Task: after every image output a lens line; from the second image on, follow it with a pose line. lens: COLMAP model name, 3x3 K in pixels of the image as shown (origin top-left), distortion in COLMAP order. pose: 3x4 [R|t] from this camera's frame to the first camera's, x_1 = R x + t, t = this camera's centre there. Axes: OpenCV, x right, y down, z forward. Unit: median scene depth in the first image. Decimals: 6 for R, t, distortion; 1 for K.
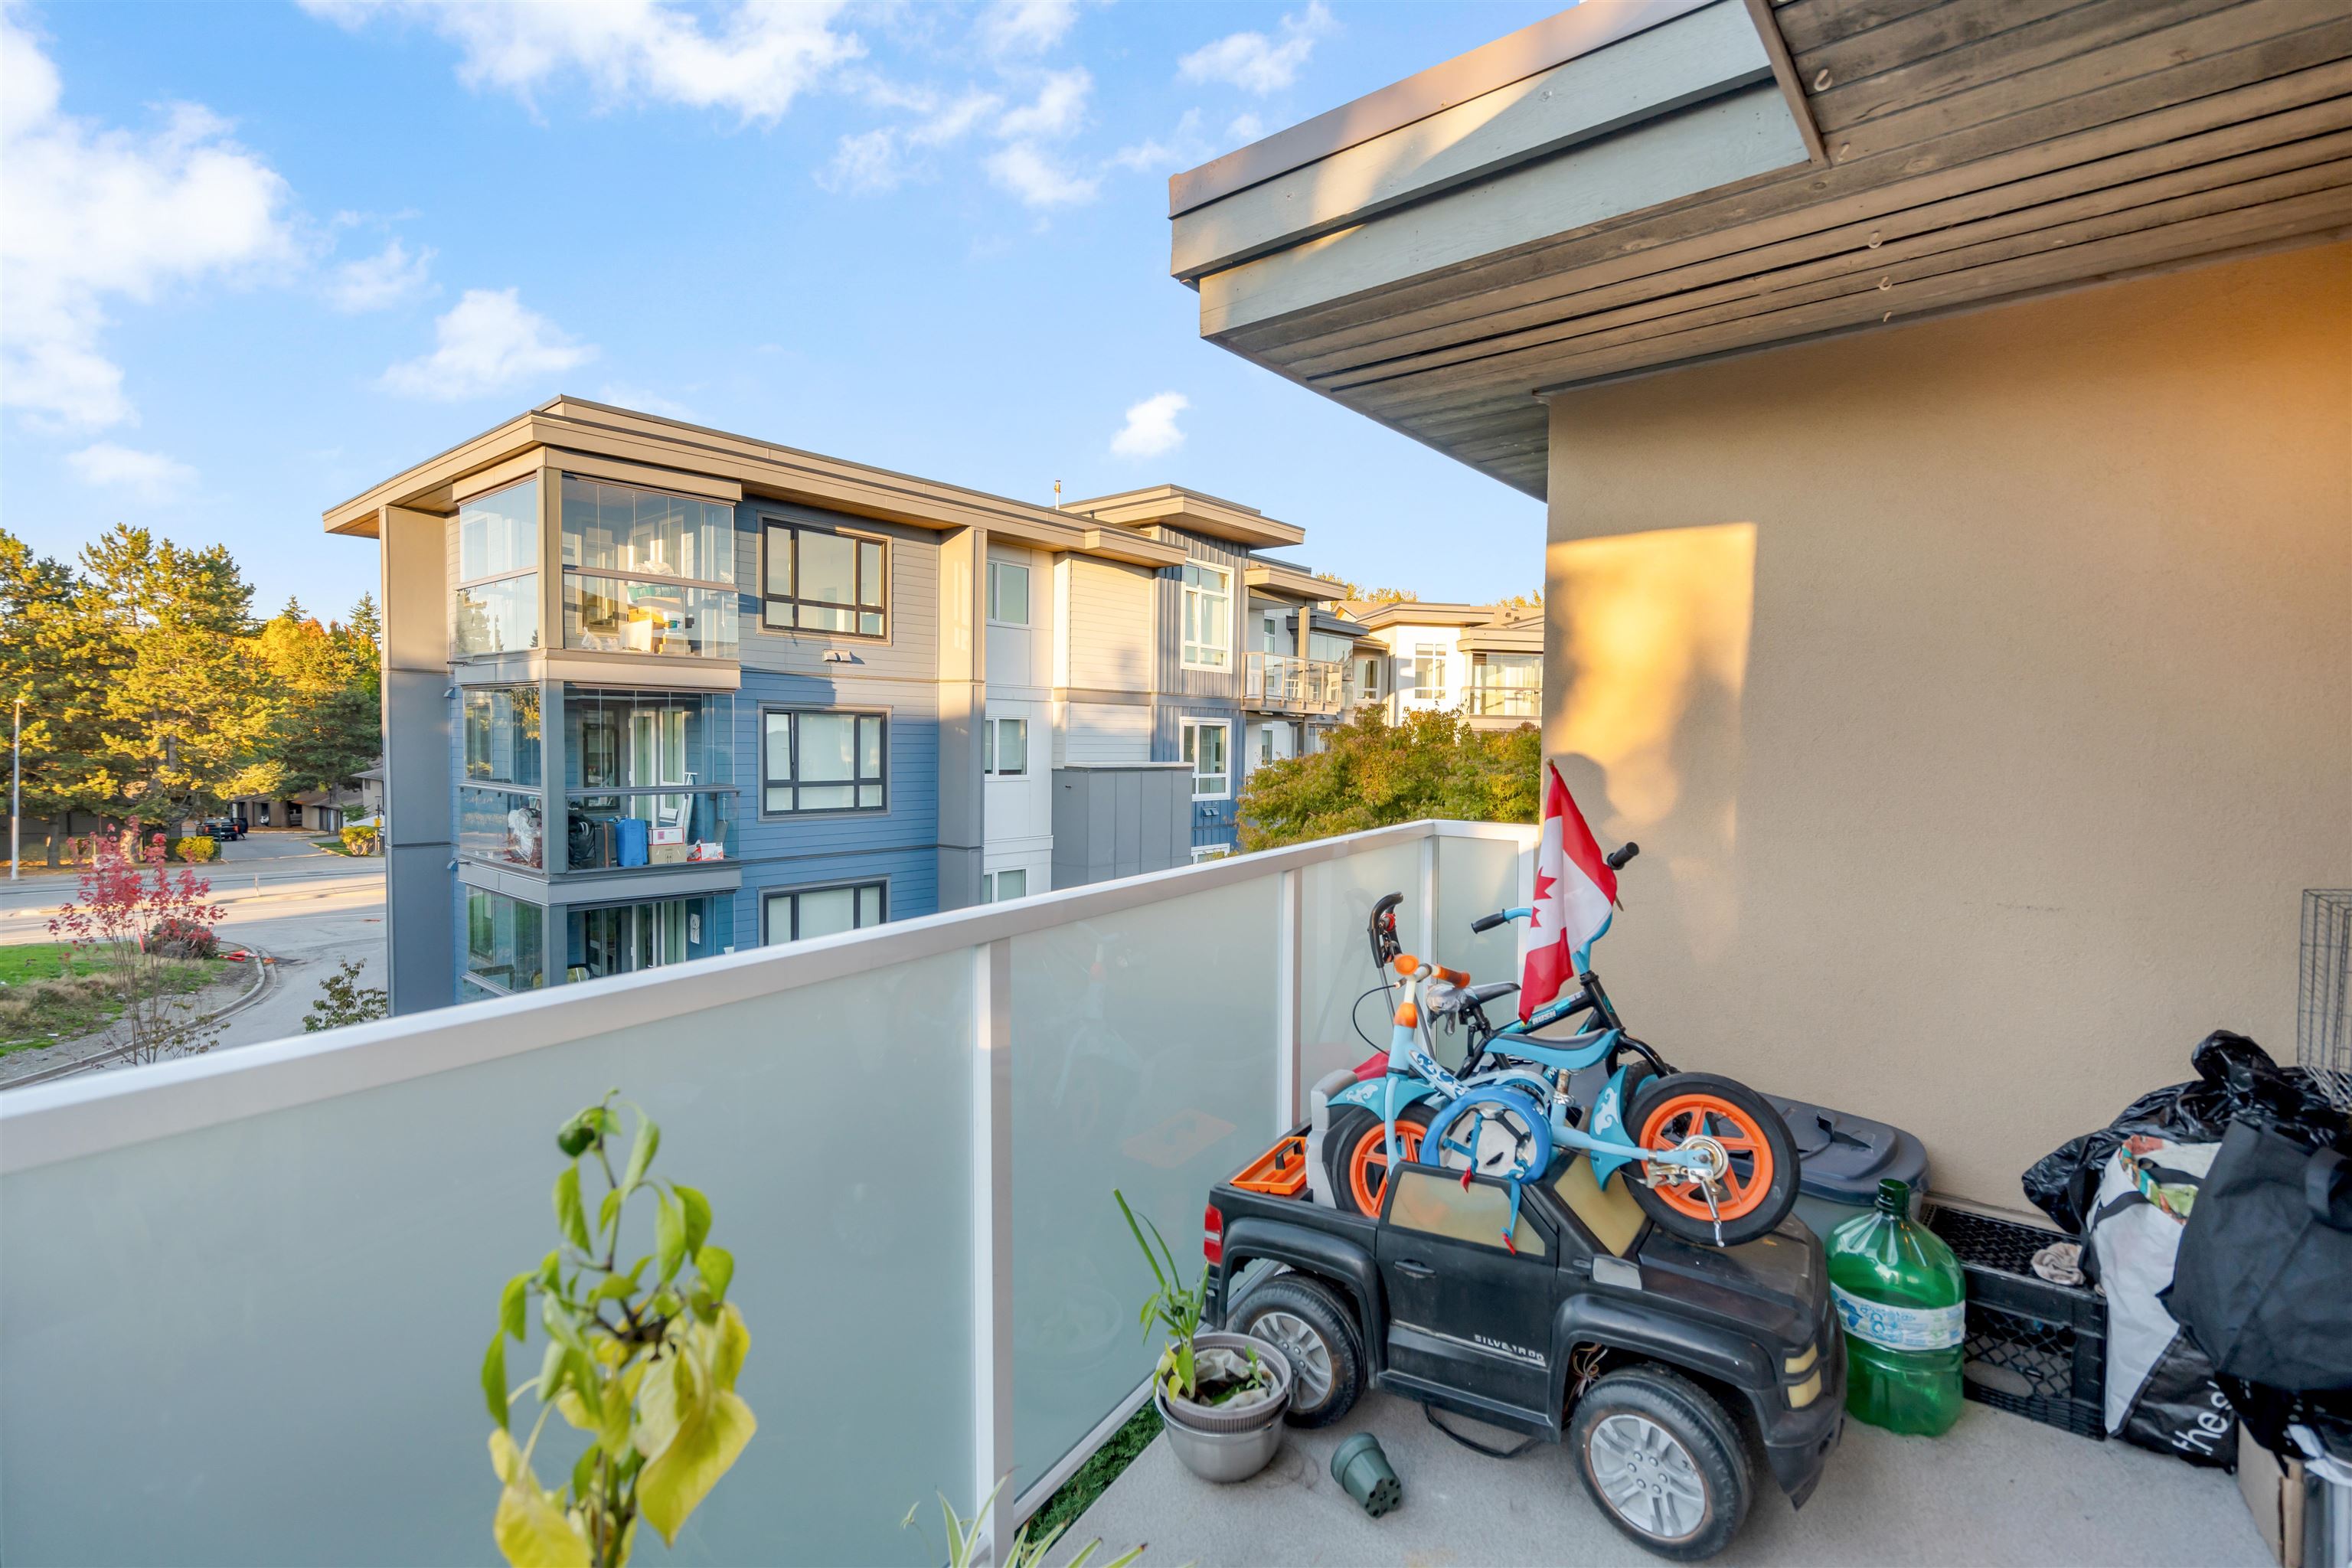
lens RADIAL K [[1074.9, 0, 1180.4], [0, 1074.9, 761.0], [0, 0, 1]] dist [-0.009151, 0.004052]
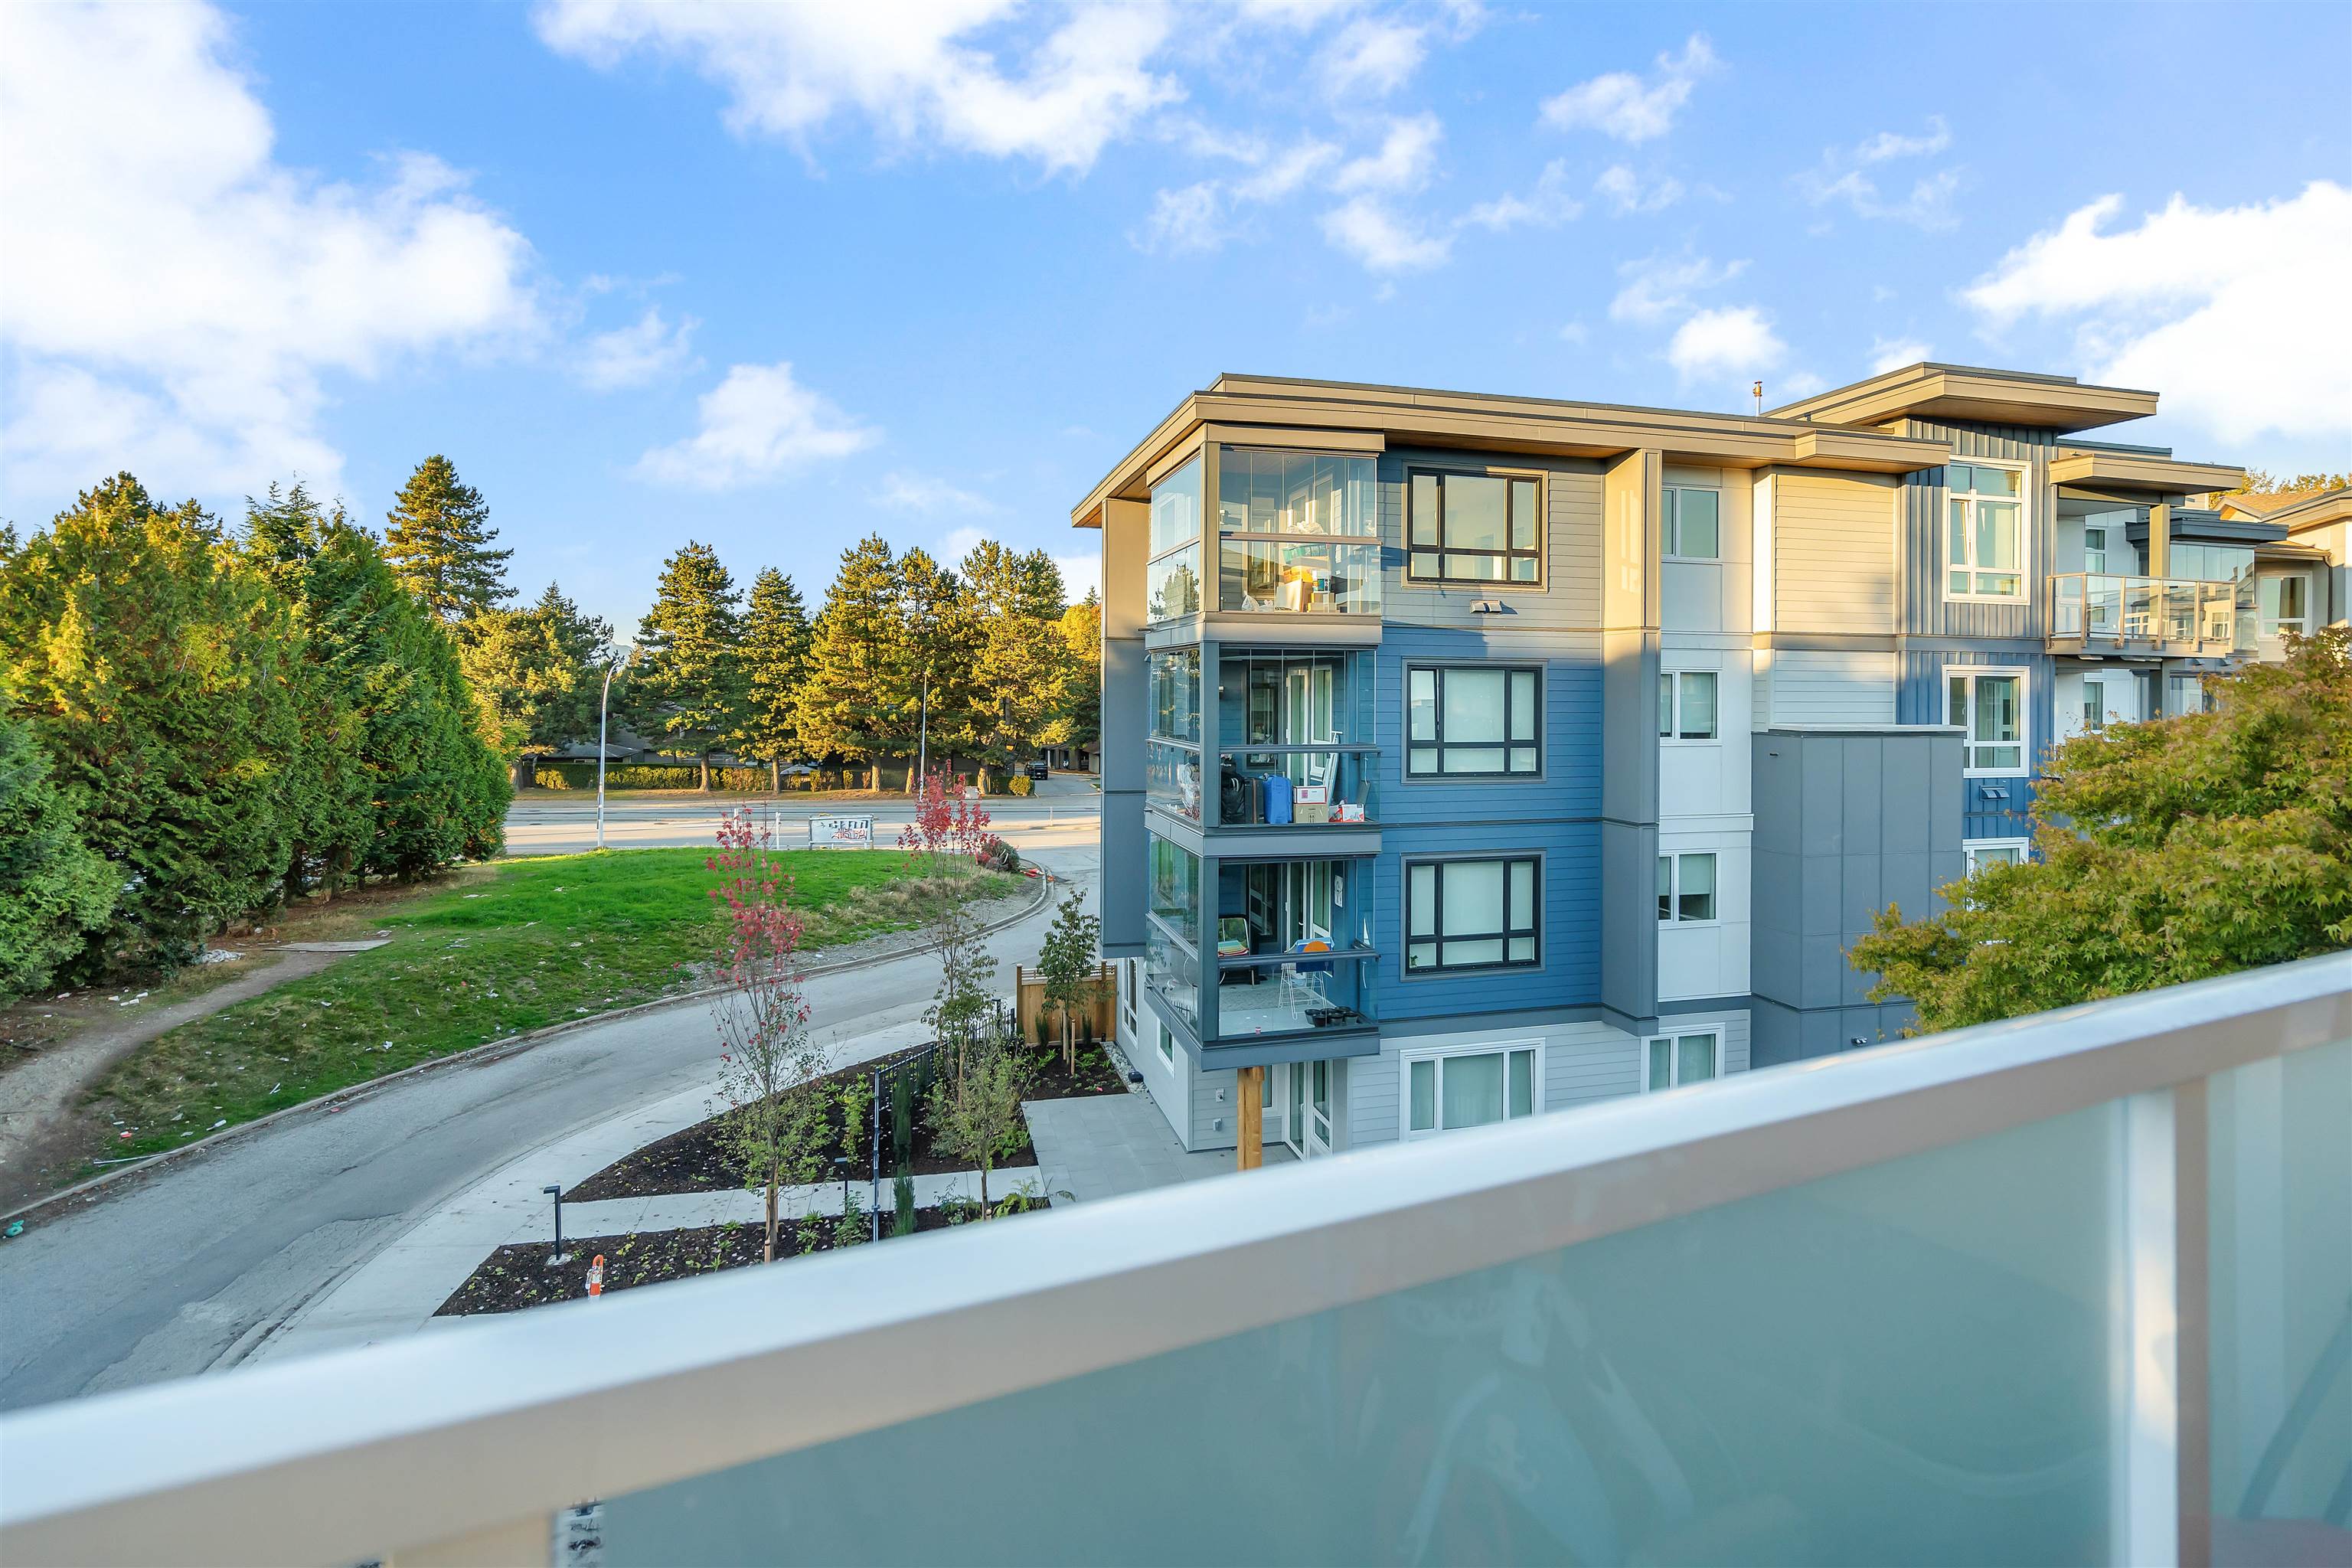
lens RADIAL K [[1074.9, 0, 1192.9], [0, 1074.9, 682.0], [0, 0, 1]] dist [-0.009151, 0.004052]
pose [[0.813426, -0.014083, -0.581497, 0.009899], [-0.006461, 0.999426, -0.033242, -0.000620], [0.581632, 0.030797, 0.812869, 0.101809]]
